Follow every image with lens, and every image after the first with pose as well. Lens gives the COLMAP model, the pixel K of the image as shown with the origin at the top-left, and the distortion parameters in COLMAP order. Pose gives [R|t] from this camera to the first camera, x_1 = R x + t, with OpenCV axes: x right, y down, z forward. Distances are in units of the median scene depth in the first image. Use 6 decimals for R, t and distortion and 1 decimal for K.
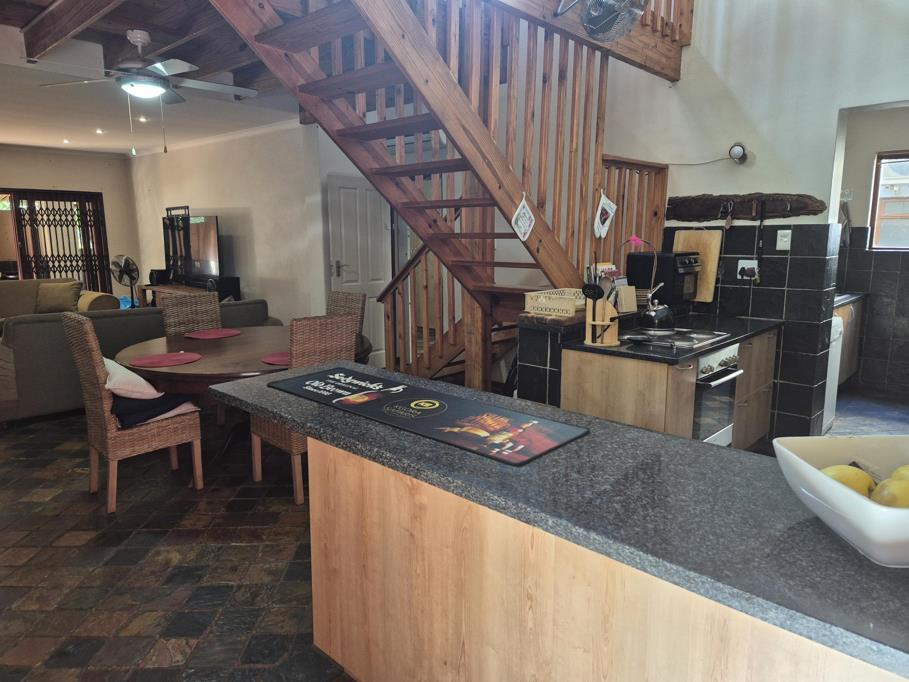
lens RADIAL K [[605.3, 0, 451.8], [0, 605.3, 343.2], [0, 0, 1]] dist [0.041041, -0.025748]
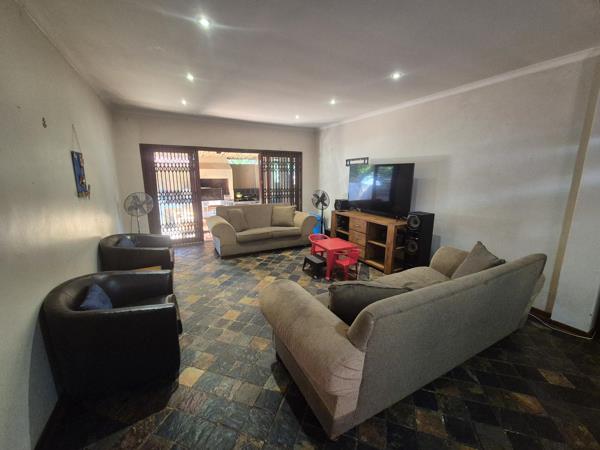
lens RADIAL K [[245.3, 0, 298.7], [0, 245.3, 225.8], [0, 0, 1]] dist [-0.006758, 0.001383]
pose [[0.942689, 0.073093, -0.325569, -0.818261], [-0.064106, 0.997209, 0.038262, -0.156903], [0.327457, -0.015198, 0.944744, 0.832314]]
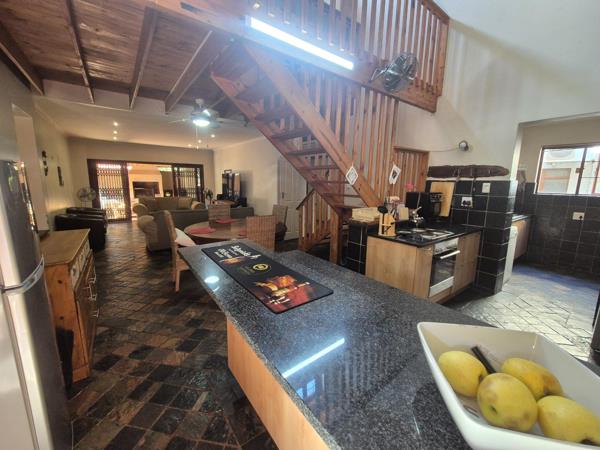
lens RADIAL K [[245.3, 0, 299.0], [0, 245.3, 224.0], [0, 0, 1]] dist [-0.006758, 0.001383]
pose [[0.982773, 0.046897, -0.178770, 0.084180], [-0.048090, 0.998840, -0.002341, -0.016833], [0.178453, 0.010898, 0.983888, 0.091615]]
